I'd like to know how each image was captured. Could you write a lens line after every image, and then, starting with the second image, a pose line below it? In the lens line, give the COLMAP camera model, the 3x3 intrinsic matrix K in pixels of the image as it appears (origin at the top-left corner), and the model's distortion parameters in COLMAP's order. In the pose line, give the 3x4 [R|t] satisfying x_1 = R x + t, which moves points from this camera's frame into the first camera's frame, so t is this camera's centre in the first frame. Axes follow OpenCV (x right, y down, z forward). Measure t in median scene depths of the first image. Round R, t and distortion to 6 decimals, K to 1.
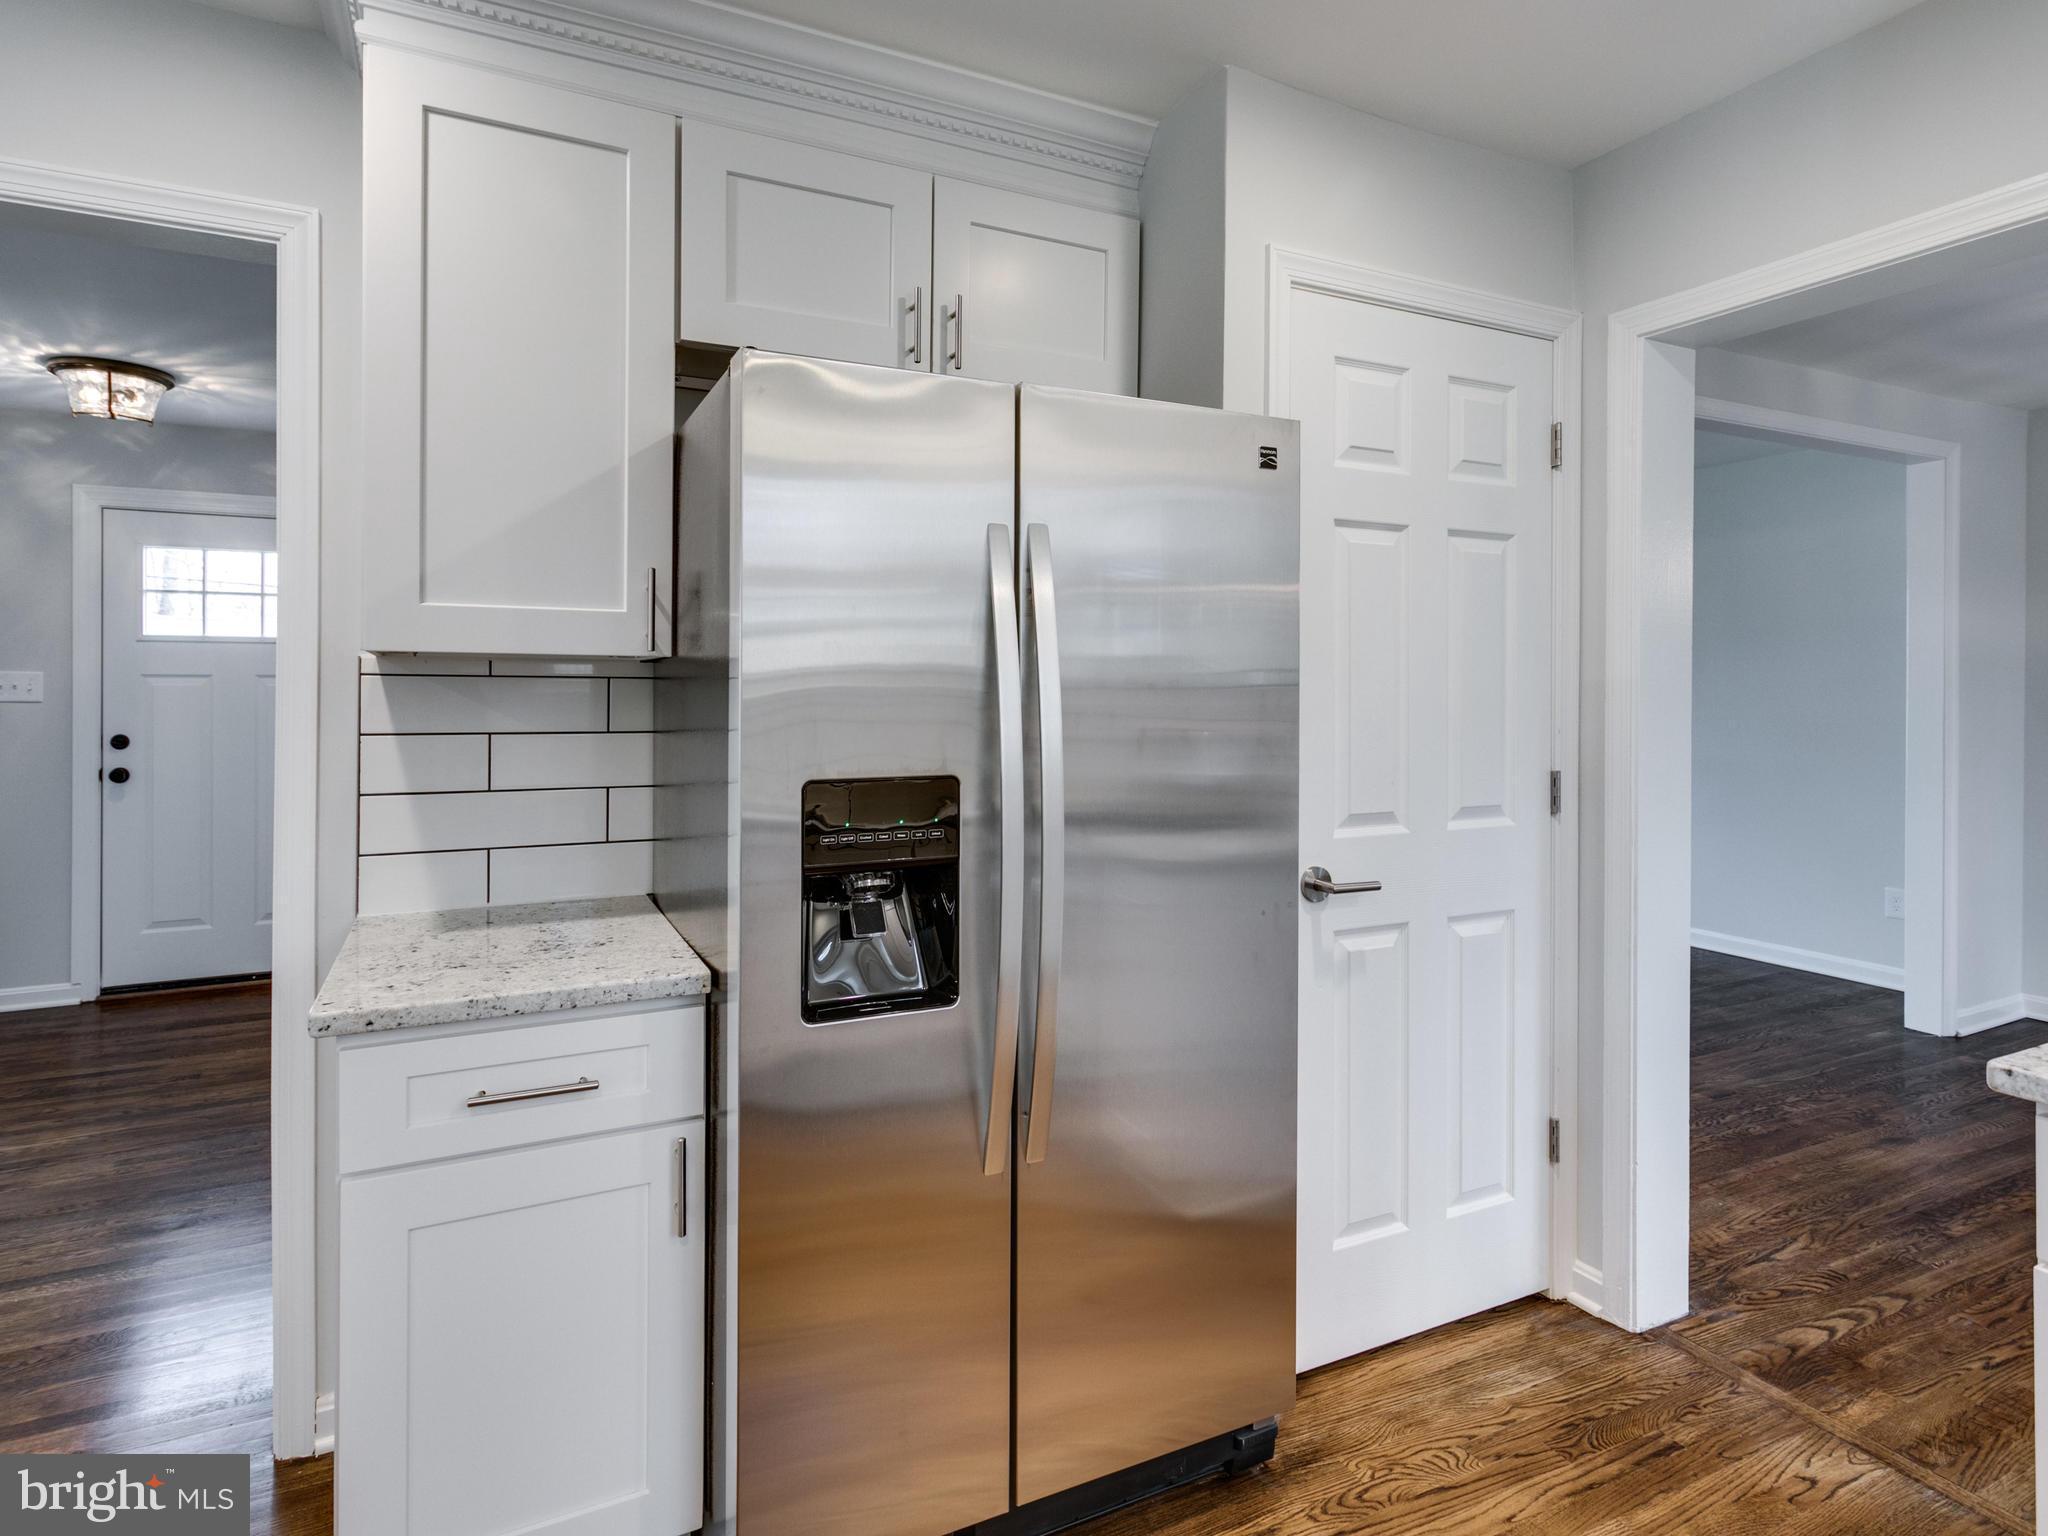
lens RADIAL K [[1119.9, 0, 1016.2], [0, 1119.9, 695.6], [0, 0, 1]] dist [0.004409, -0.001100]
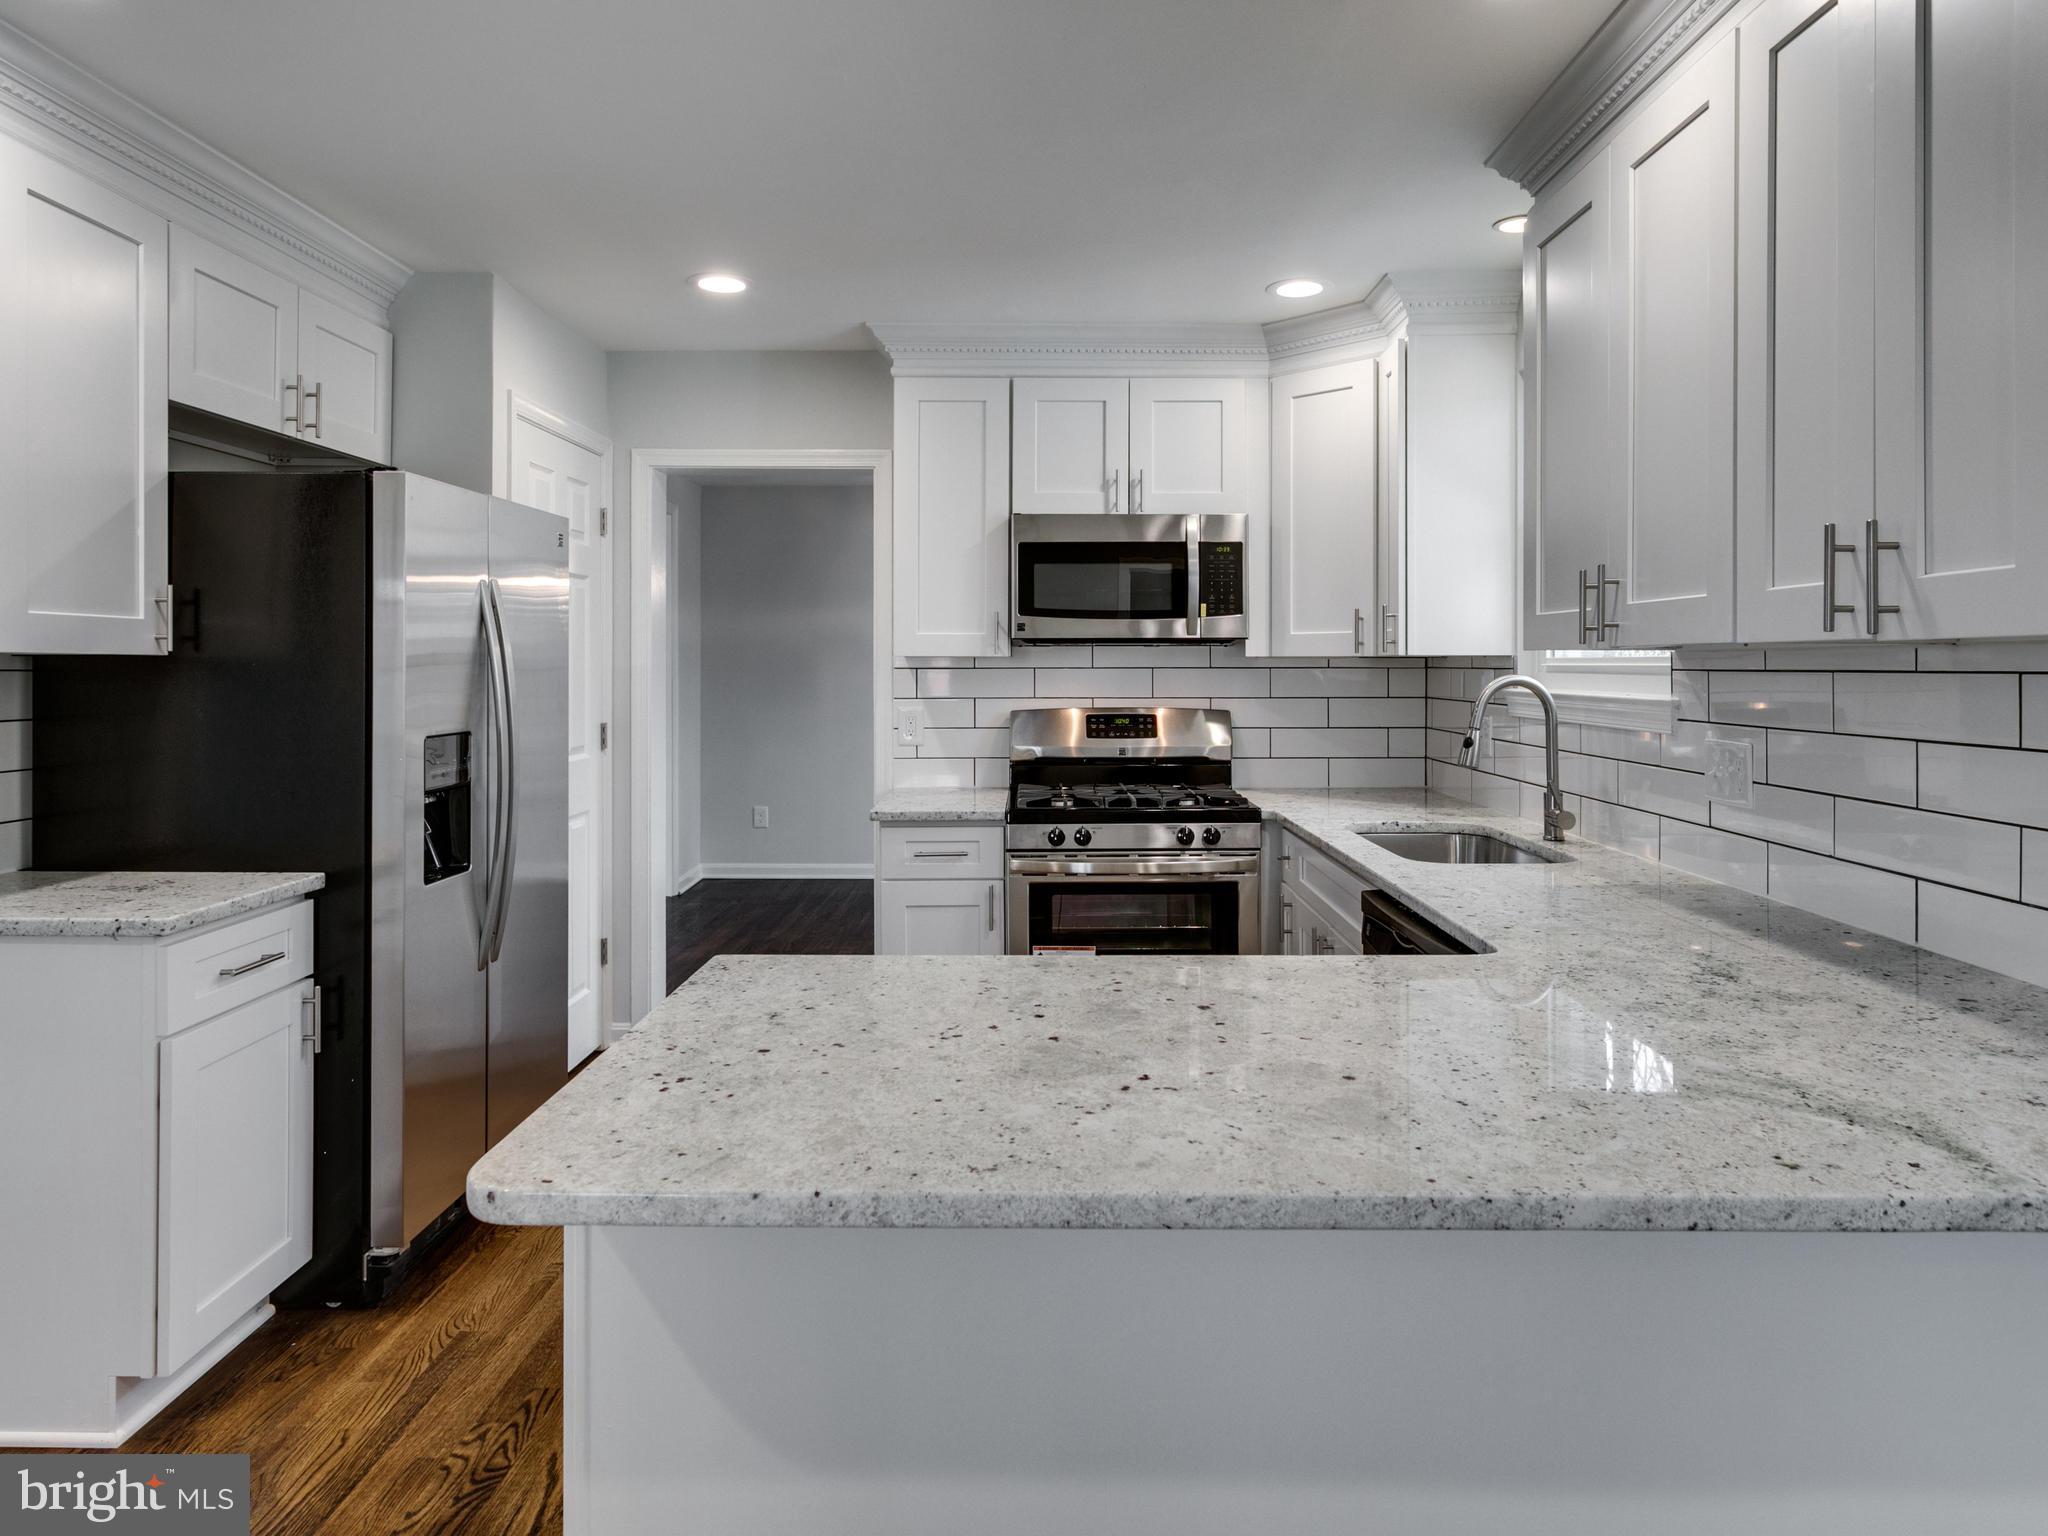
lens RADIAL K [[1395.3, 0, 945.4], [0, 1395.3, 597.2], [0, 0, 1]] dist [0.003145, -0.000998]
pose [[0.503335, 0.040610, 0.863137, -1.049291], [-0.000507, 0.998909, -0.046702, -0.021181], [-0.864091, 0.023069, 0.502806, -0.459437]]
